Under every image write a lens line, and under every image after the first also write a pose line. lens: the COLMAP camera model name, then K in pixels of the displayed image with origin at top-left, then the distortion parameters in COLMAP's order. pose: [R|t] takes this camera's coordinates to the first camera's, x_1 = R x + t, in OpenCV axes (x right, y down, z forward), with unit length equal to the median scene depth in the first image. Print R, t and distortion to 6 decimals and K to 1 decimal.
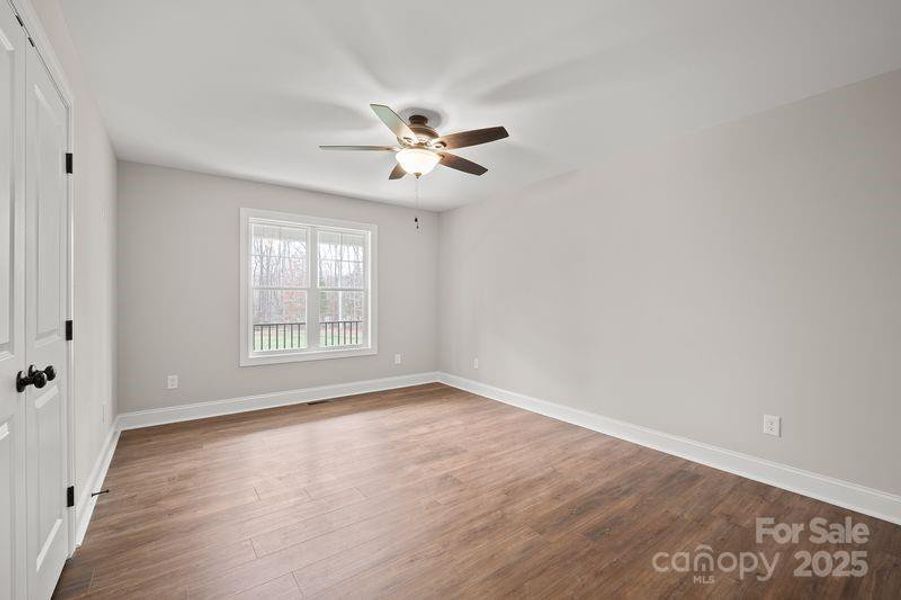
lens RADIAL K [[380.1, 0, 450.5], [0, 380.1, 300.0], [0, 0, 1]] dist [-0.001547, -0.000167]
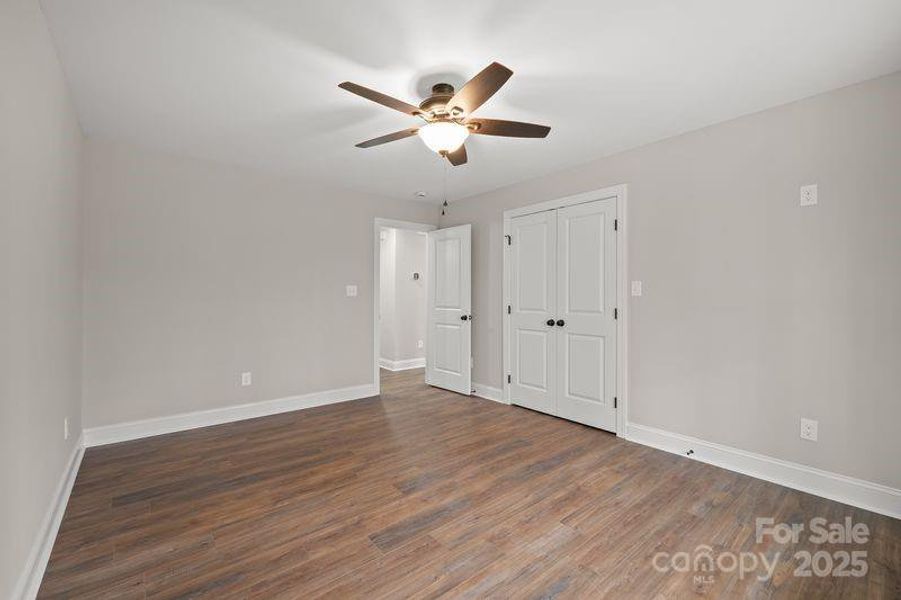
lens RADIAL K [[376.5, 0, 451.4], [0, 376.5, 293.3], [0, 0, 1]] dist [-0.003317, -0.000203]
pose [[-0.998618, -0.003772, -0.052412, -0.060865], [-0.003614, 0.999989, -0.003122, -0.005232], [0.052423, -0.002928, -0.998621, 1.834379]]
